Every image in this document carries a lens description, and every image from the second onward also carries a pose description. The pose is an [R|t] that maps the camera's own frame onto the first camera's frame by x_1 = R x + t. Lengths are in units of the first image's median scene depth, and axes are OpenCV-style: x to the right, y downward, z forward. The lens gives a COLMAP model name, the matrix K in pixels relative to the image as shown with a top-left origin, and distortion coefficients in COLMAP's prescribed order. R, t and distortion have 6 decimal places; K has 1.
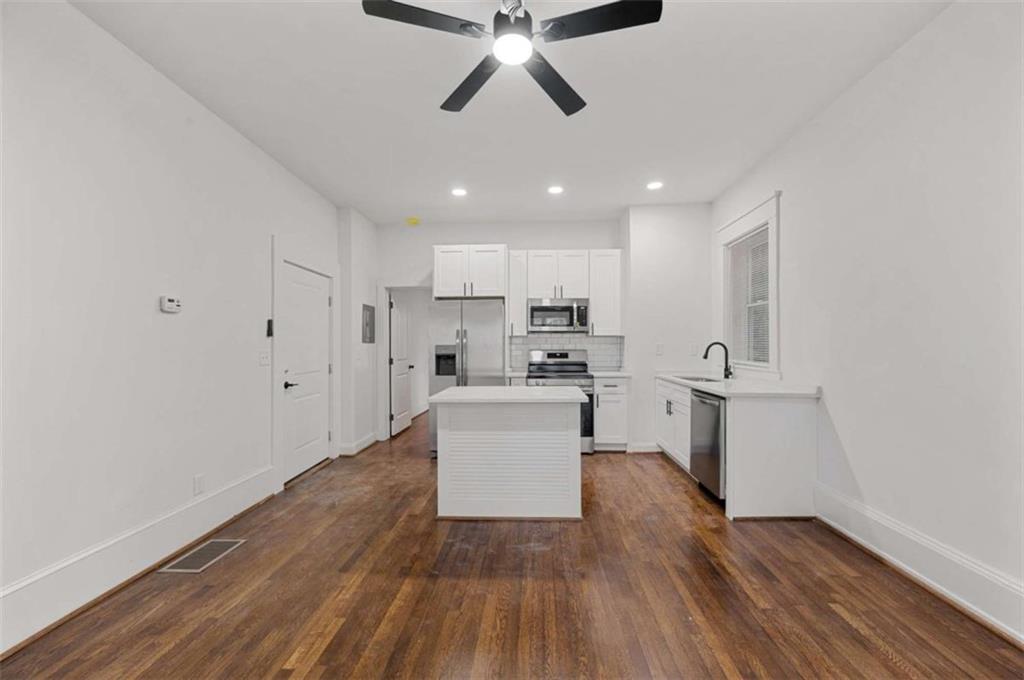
lens RADIAL K [[407.3, 0, 518.3], [0, 407.3, 341.2], [0, 0, 1]] dist [0.000953, 0.000657]
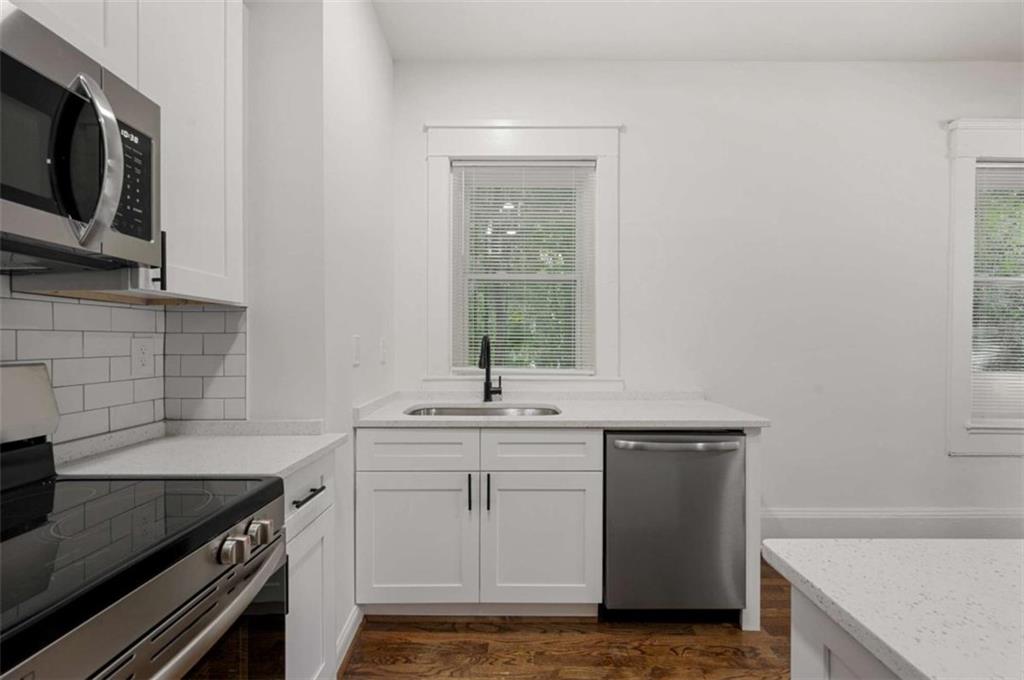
lens RADIAL K [[407.3, 0, 519.4], [0, 407.3, 342.5], [0, 0, 1]] dist [0.000953, 0.000657]
pose [[-0.053738, 0.004168, 0.998546, -0.040406], [-0.011038, 0.999928, -0.004767, 0.012014], [-0.998494, -0.011279, -0.053688, 0.883579]]
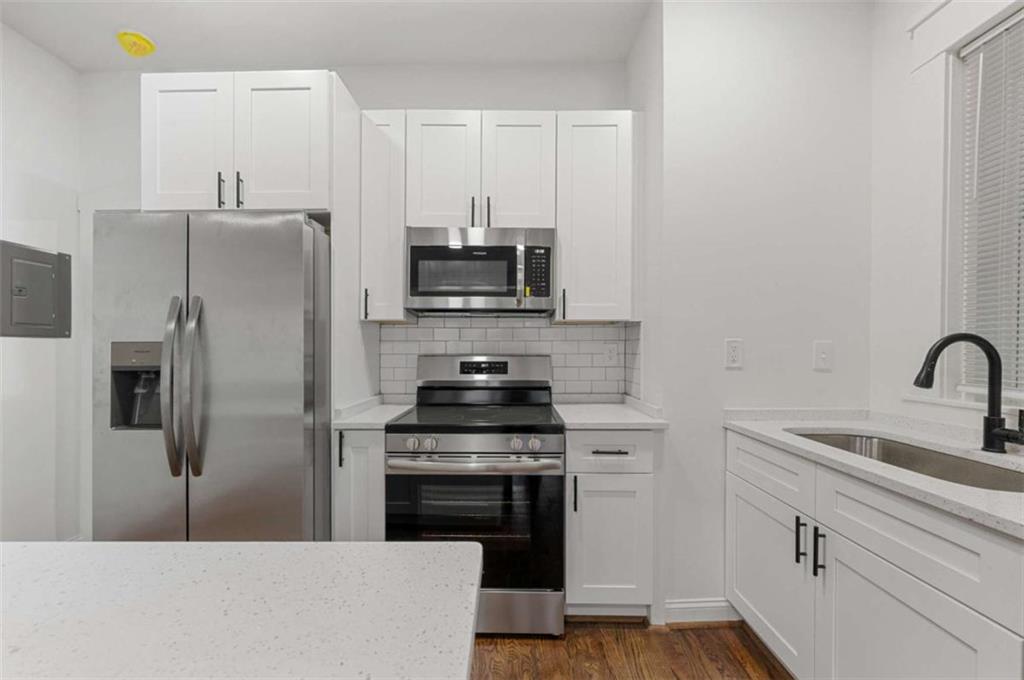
lens RADIAL K [[407.3, 0, 506.7], [0, 407.3, 351.1], [0, 0, 1]] dist [0.000953, 0.000657]
pose [[0.999205, 0.003424, 0.039731, 0.116573], [-0.004225, 0.999789, 0.020092, 0.009673], [-0.039654, -0.020244, 0.999008, 0.632811]]
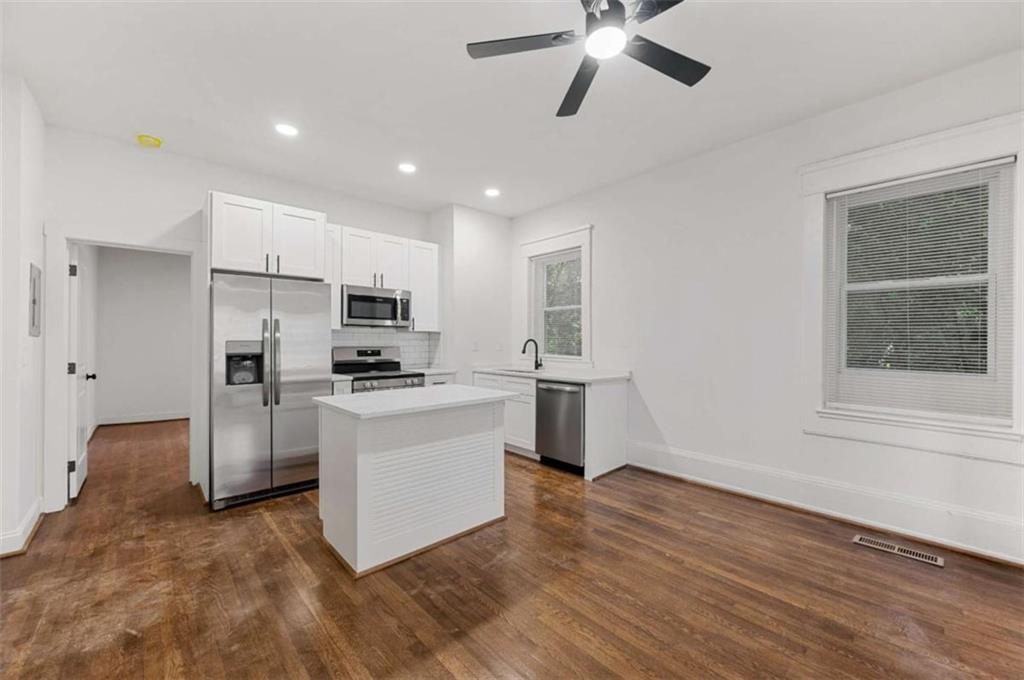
lens RADIAL K [[407.3, 0, 517.8], [0, 407.3, 336.5], [0, 0, 1]] dist [0.000953, 0.000657]
pose [[0.699523, 0.011271, 0.714521, -0.341811], [-0.009172, 0.999935, -0.006794, 0.002847], [-0.714551, -0.001801, 0.699581, 0.181806]]
